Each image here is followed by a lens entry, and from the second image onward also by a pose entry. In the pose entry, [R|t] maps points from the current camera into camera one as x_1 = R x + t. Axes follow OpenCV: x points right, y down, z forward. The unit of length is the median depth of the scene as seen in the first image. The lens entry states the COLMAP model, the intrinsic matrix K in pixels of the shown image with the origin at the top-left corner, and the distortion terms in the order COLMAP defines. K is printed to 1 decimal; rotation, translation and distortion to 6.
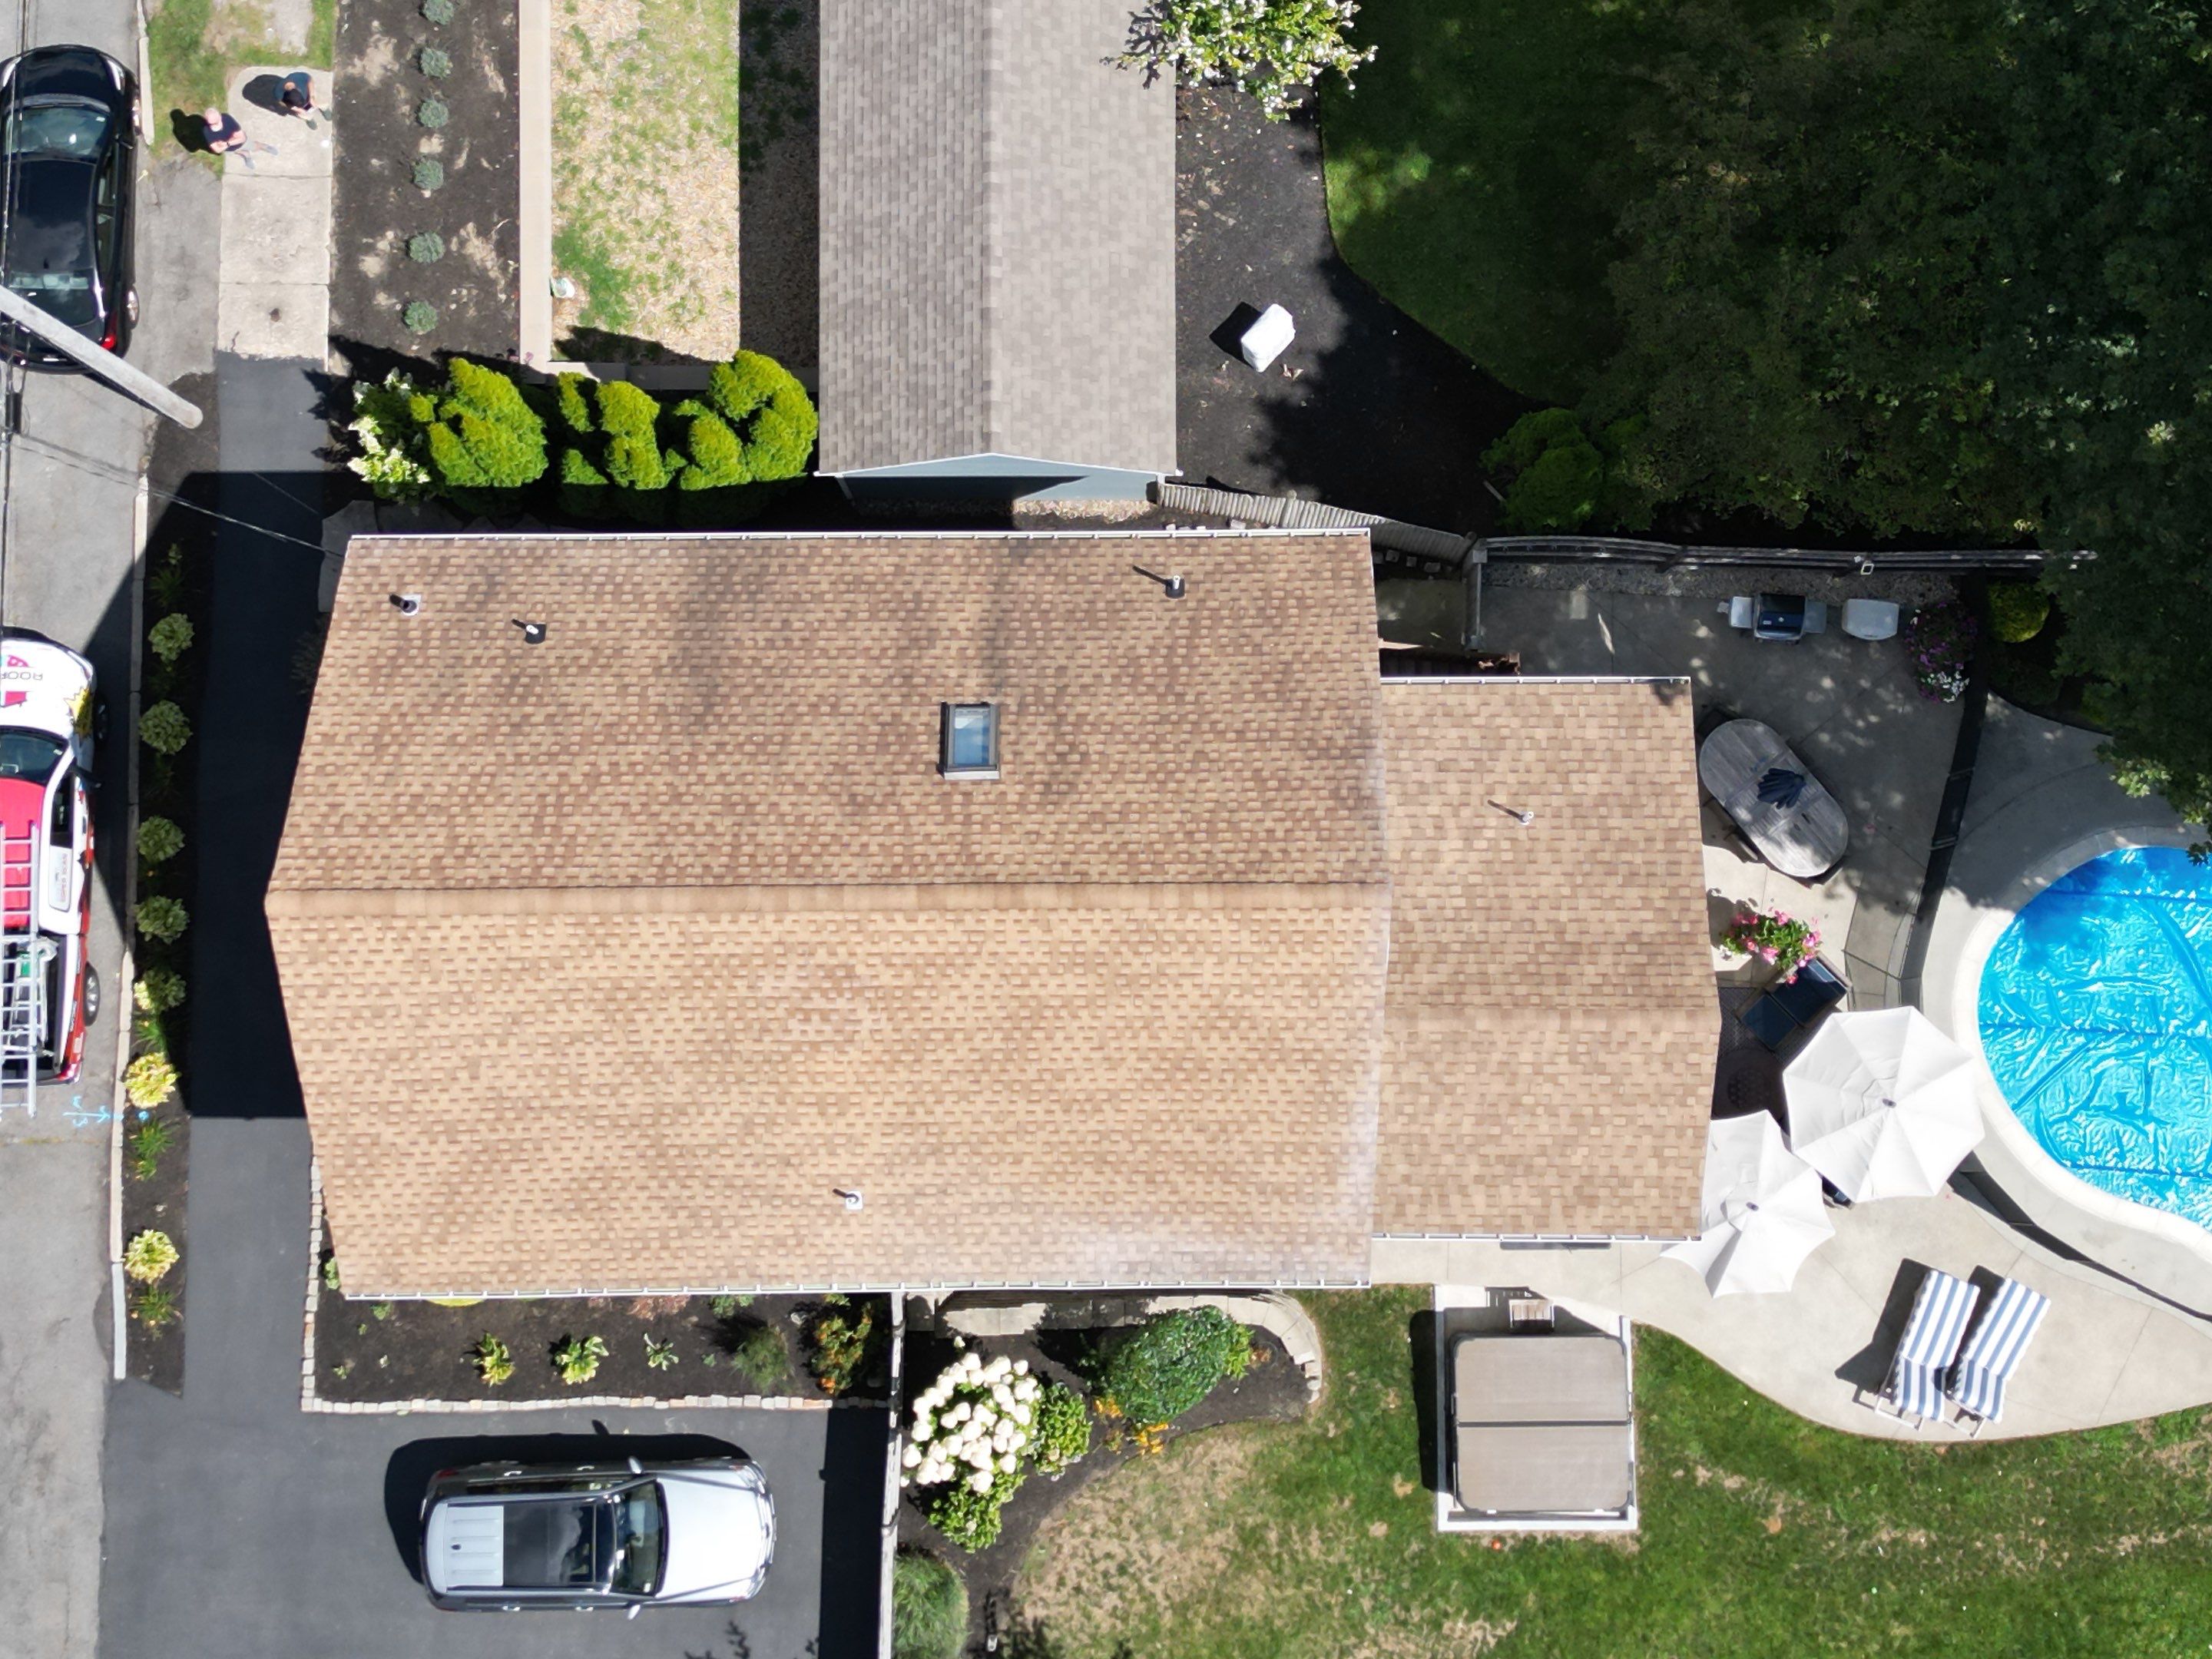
lens RADIAL K [[2279.4, 0, 1104.8], [0, 2279.4, 833.0], [0, 0, 1]] dist [0.010066, 0.000000]
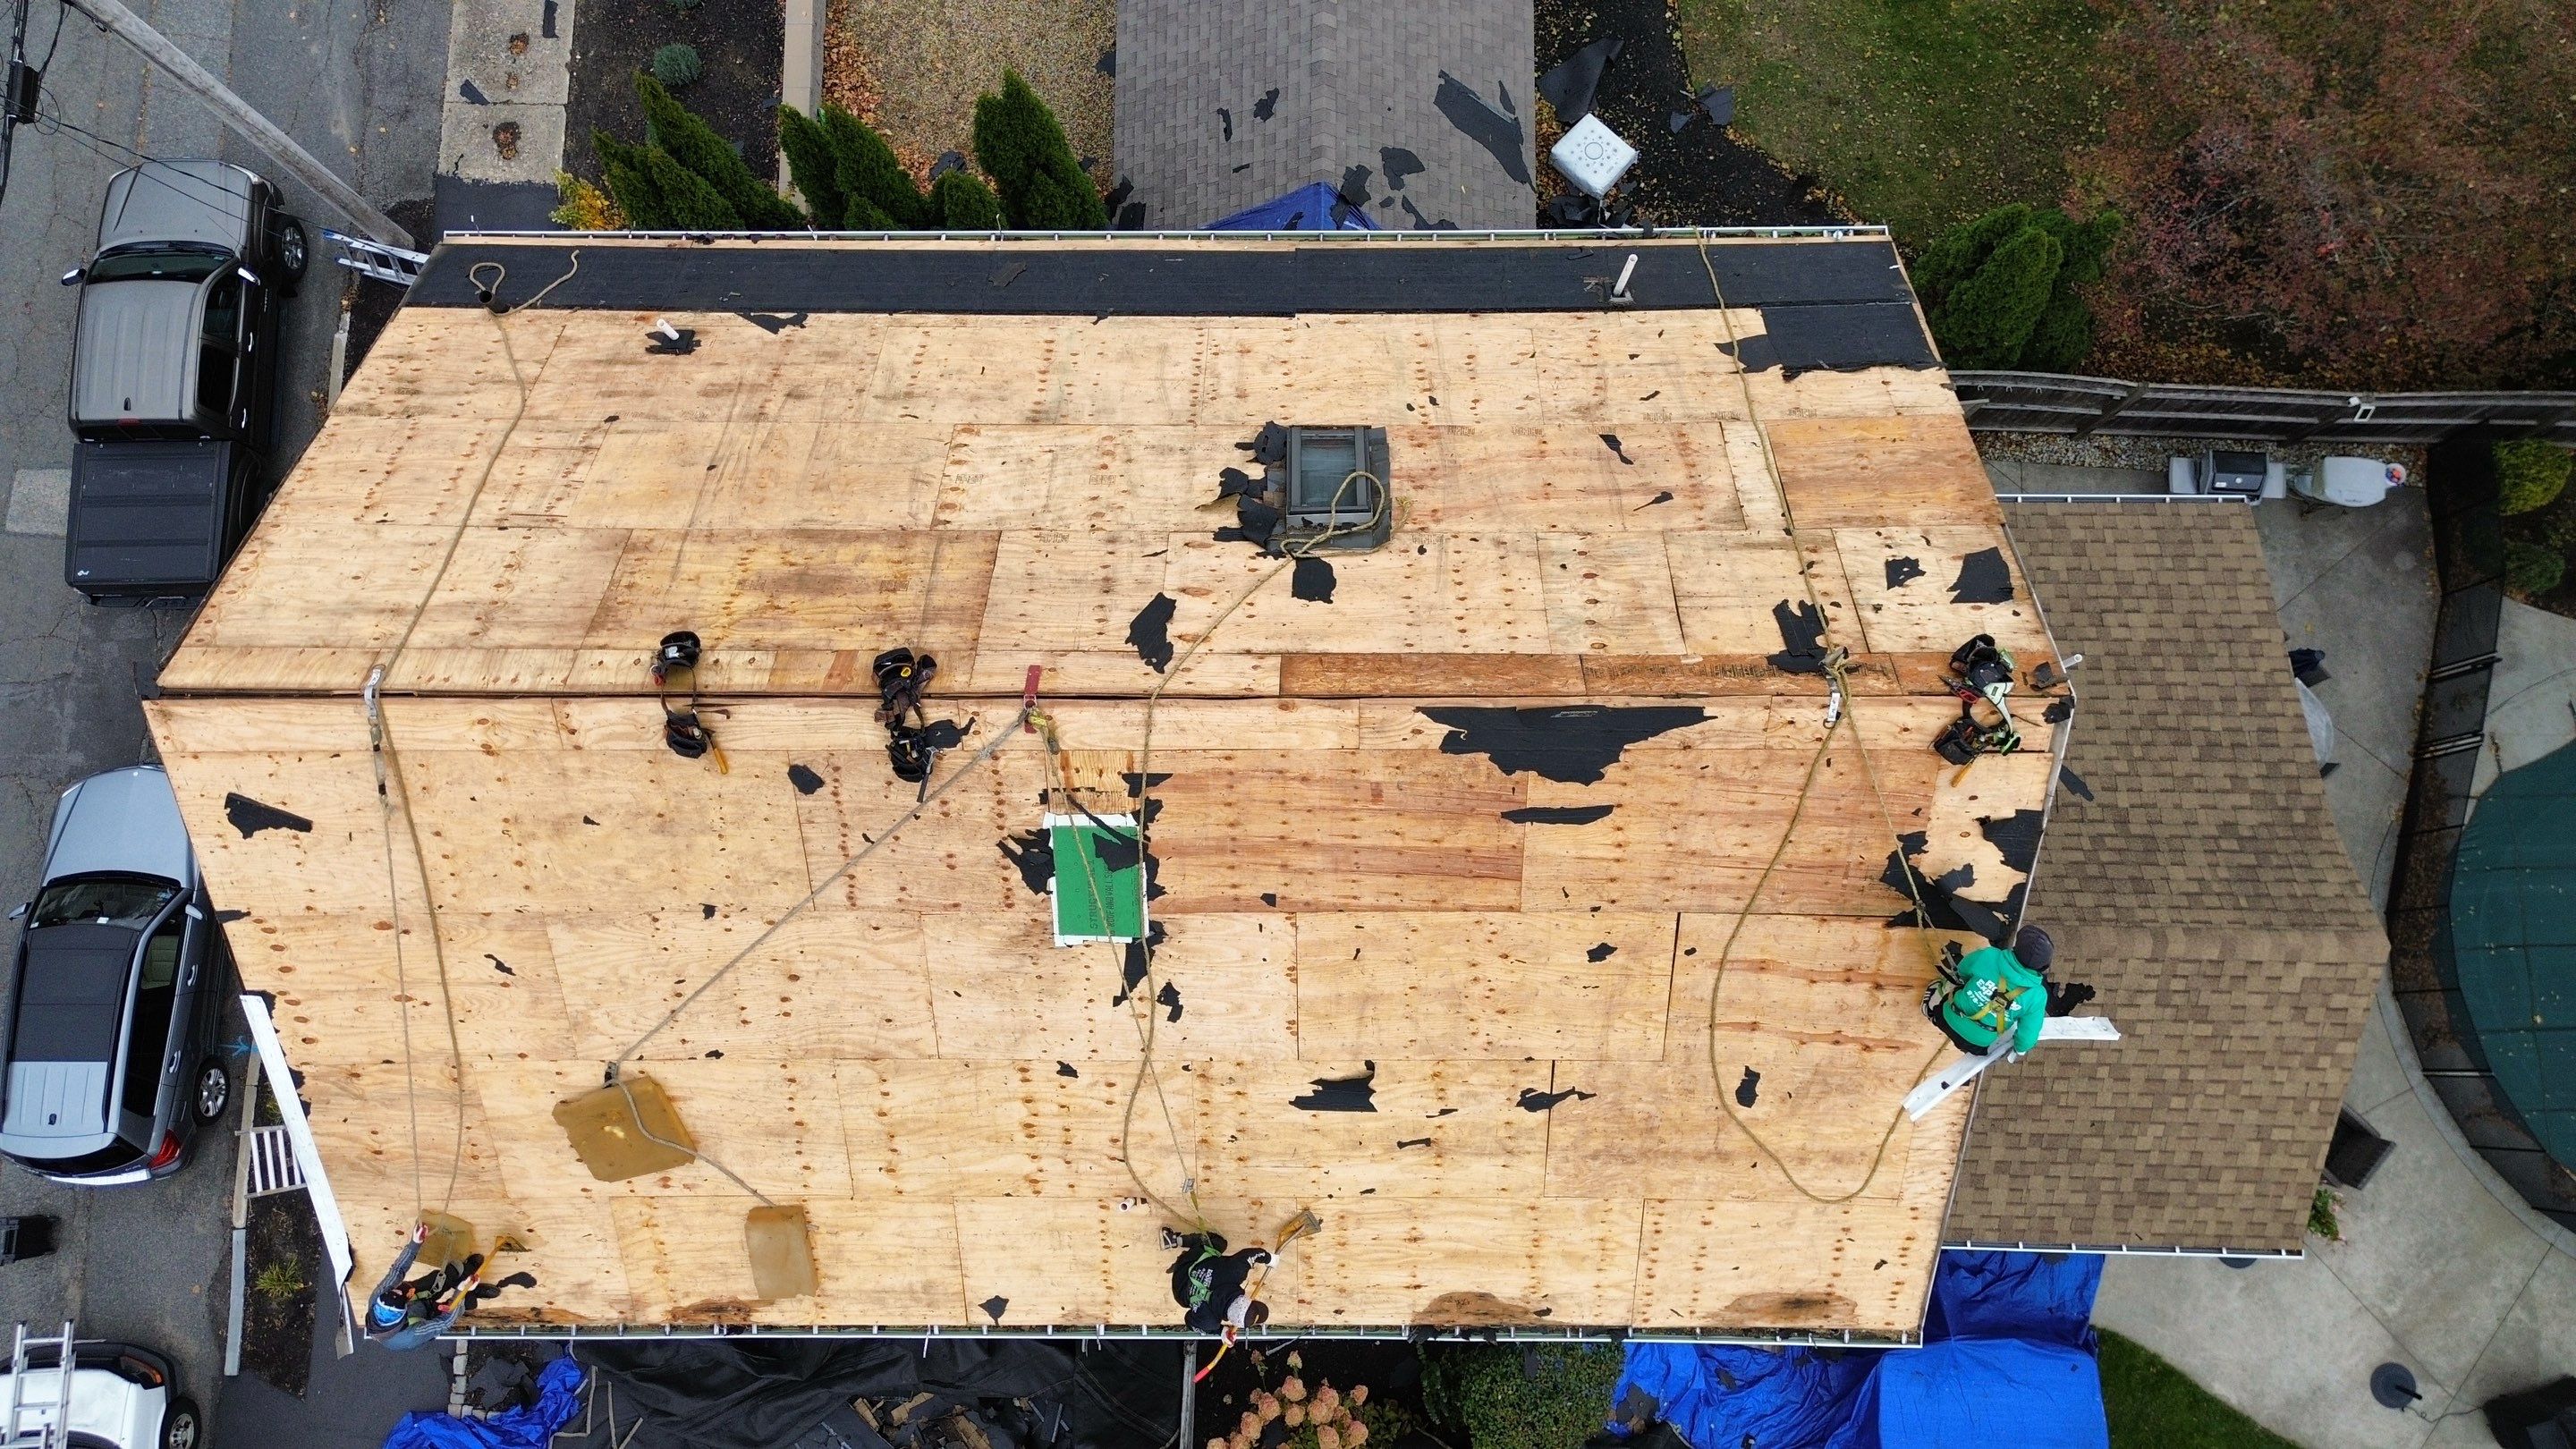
lens RADIAL K [[1760.0, 0, 1293.3], [0, 1760.0, 720.5], [0, 0, 1]] dist [0.001009, -0.001053]
pose [[0.999474, 0.008247, -0.031380, -0.043163], [-0.010099, 0.998187, -0.059333, 0.046438], [0.030834, 0.059618, 0.997745, 0.430241]]
